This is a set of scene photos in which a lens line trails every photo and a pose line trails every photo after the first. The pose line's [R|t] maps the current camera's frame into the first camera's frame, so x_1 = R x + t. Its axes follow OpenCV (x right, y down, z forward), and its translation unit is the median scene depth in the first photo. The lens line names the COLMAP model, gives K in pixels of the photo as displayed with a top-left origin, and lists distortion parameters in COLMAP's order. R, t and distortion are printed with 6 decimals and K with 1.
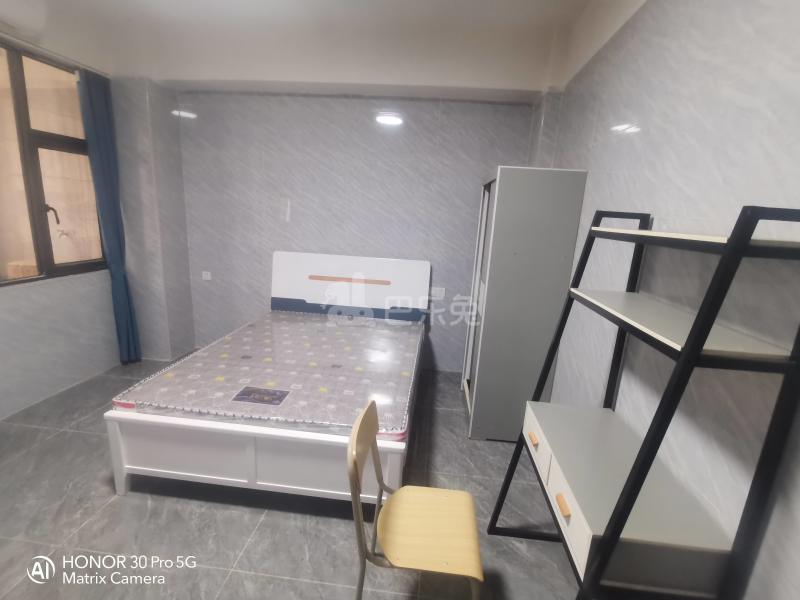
lens RADIAL K [[390.1, 0, 400.9], [0, 390.1, 302.1], [0, 0, 1]] dist [-0.002407, -0.001152]
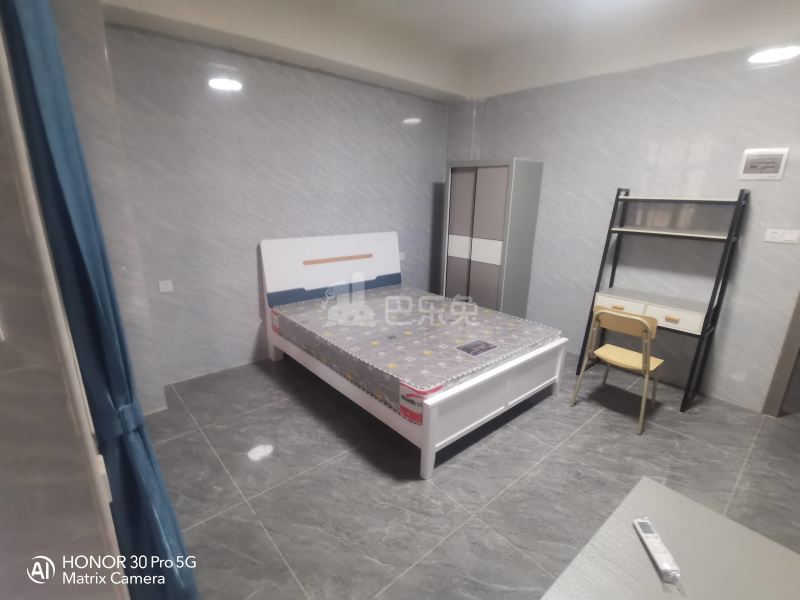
lens RADIAL K [[390.1, 0, 400.9], [0, 390.1, 302.1], [0, 0, 1]] dist [-0.002407, -0.001152]
pose [[0.681247, -0.239042, 0.691926, -1.021658], [0.182368, 0.970803, 0.155833, -0.103604], [-0.708974, 0.020025, 0.704950, 0.224319]]
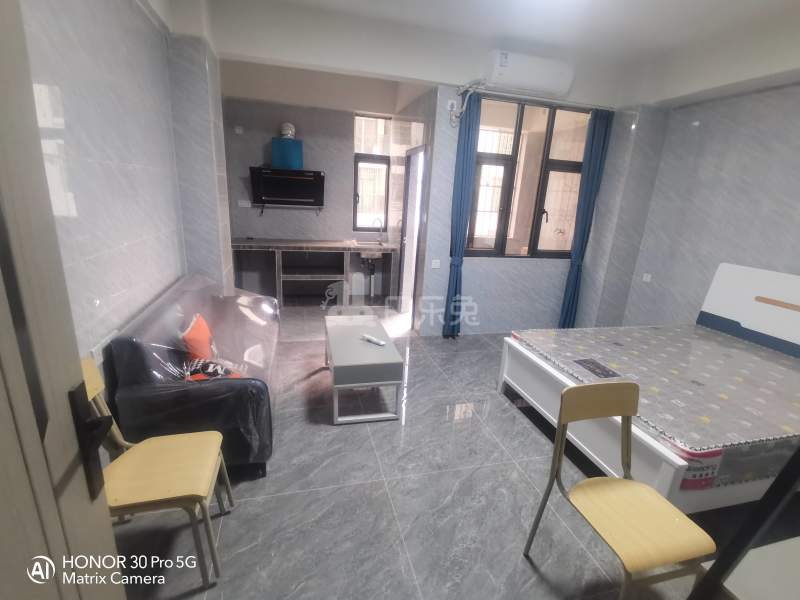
lens RADIAL K [[390.1, 0, 400.9], [0, 390.1, 302.1], [0, 0, 1]] dist [-0.002407, -0.001152]
pose [[0.352943, 0.215407, -0.910511, 0.345957], [-0.248981, 0.959673, 0.130524, 0.033795], [0.901909, 0.180633, 0.392342, -0.014418]]
